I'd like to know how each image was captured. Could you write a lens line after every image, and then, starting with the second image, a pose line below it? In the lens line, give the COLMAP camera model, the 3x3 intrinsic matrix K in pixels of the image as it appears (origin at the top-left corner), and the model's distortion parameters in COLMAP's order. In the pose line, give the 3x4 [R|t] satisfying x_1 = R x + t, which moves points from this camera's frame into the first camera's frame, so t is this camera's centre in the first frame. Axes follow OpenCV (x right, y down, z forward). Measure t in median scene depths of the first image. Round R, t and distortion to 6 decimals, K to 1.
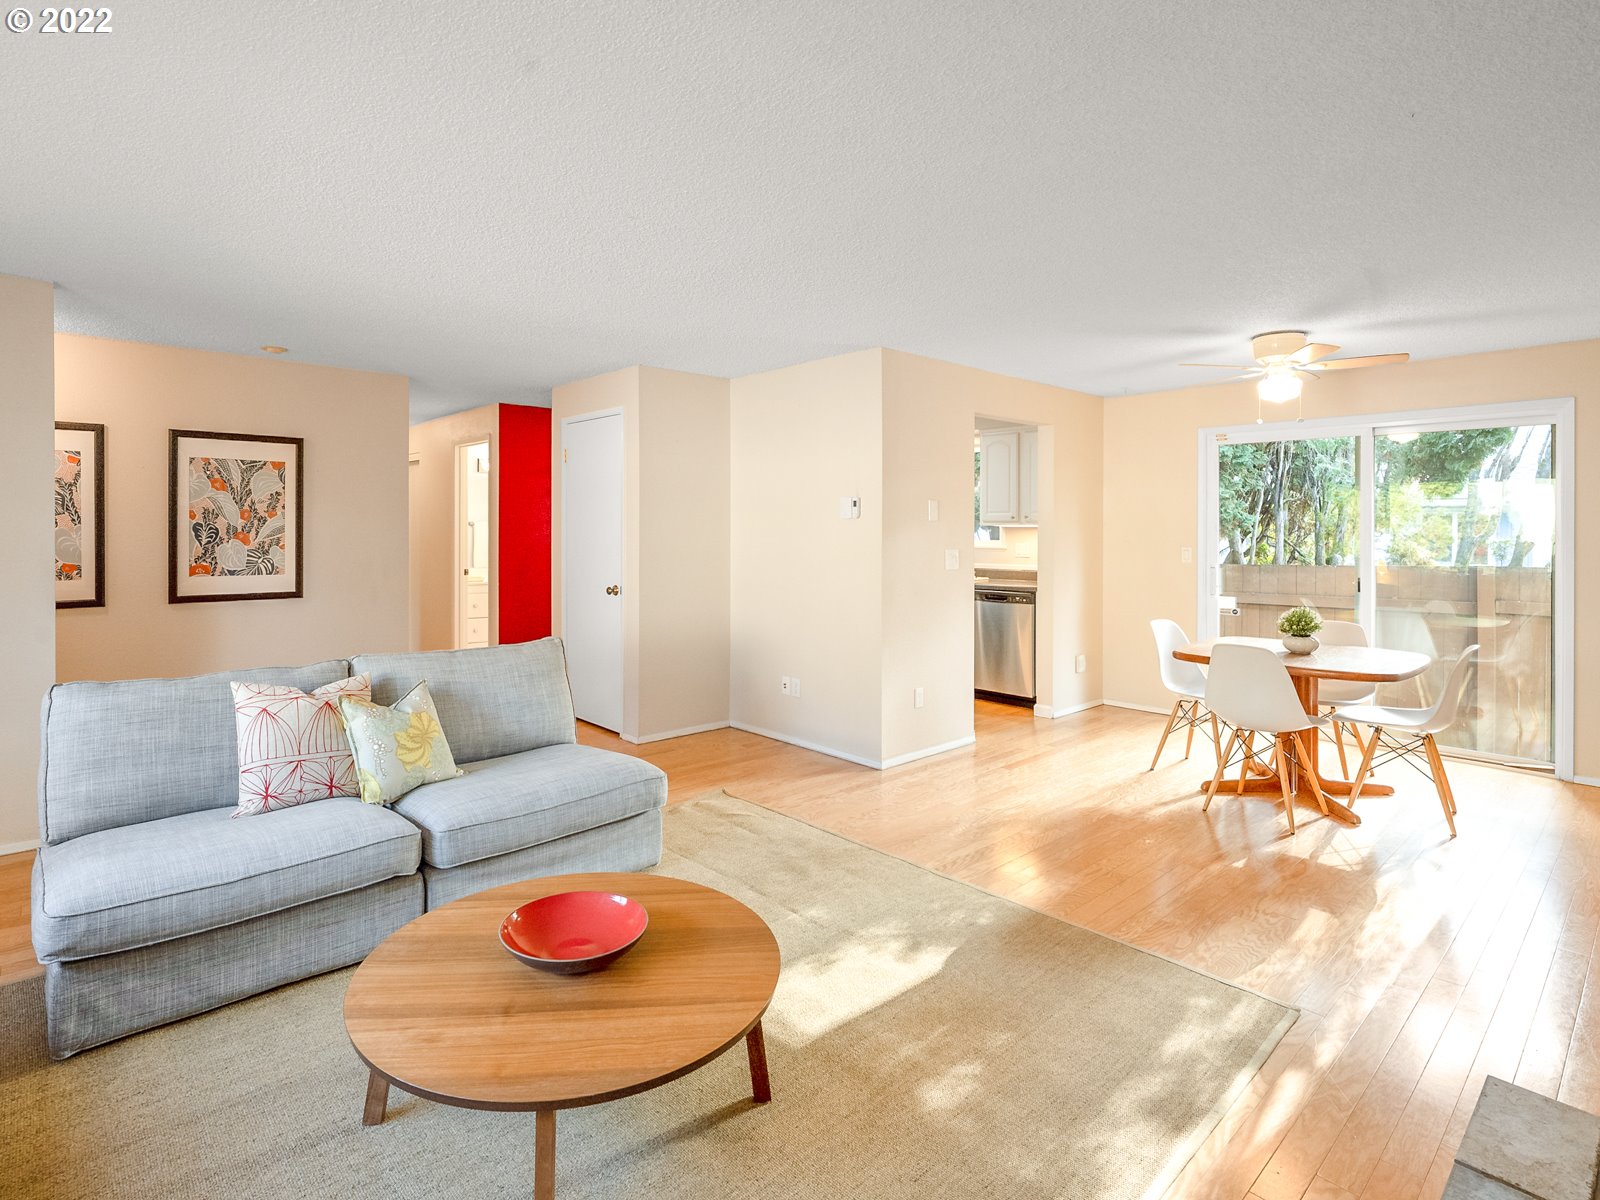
lens RADIAL K [[827.1, 0, 741.8], [0, 827.1, 532.0], [0, 0, 1]] dist [-0.008169, 0.001577]
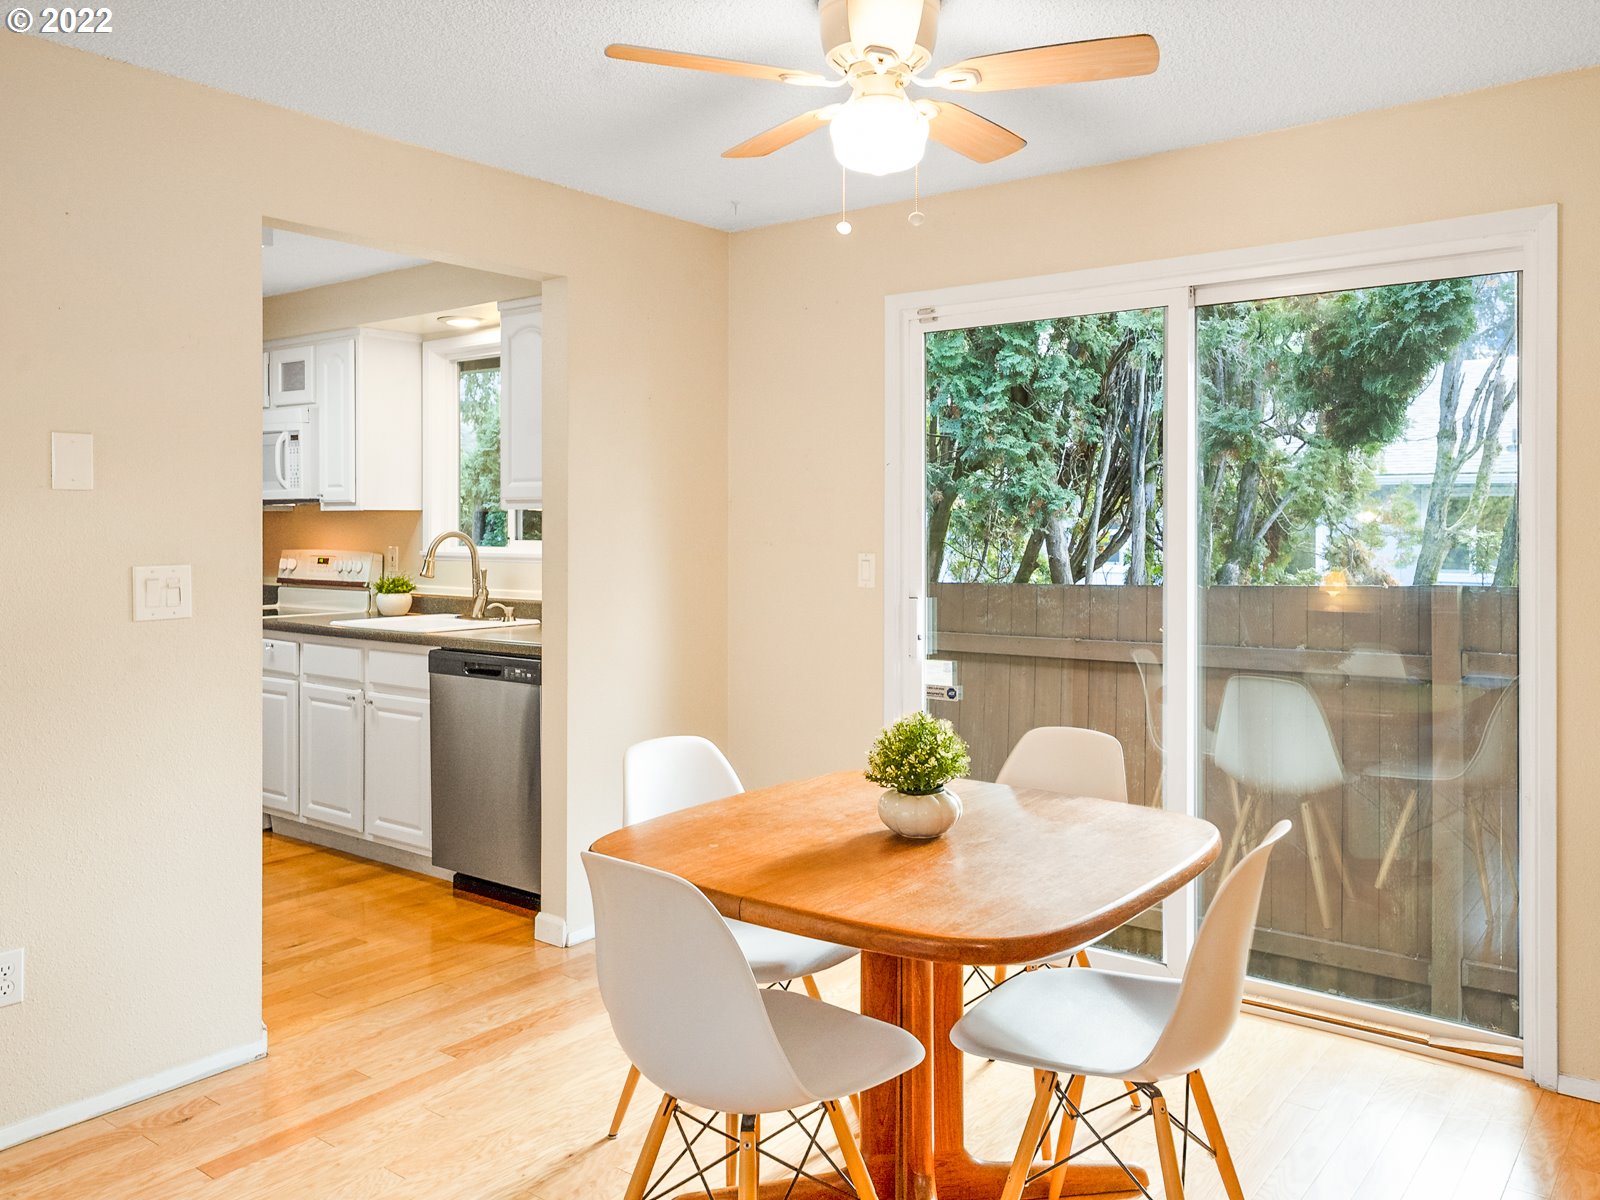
lens RADIAL K [[1250.7, 0, 817.1], [0, 1250.7, 523.9], [0, 0, 1]] dist [-0.004228, 0.009096]
pose [[0.979183, -0.003672, 0.202948, 0.384153], [0.004802, 0.999976, -0.005079, 0.005689], [-0.202924, 0.005948, 0.979176, 0.332791]]
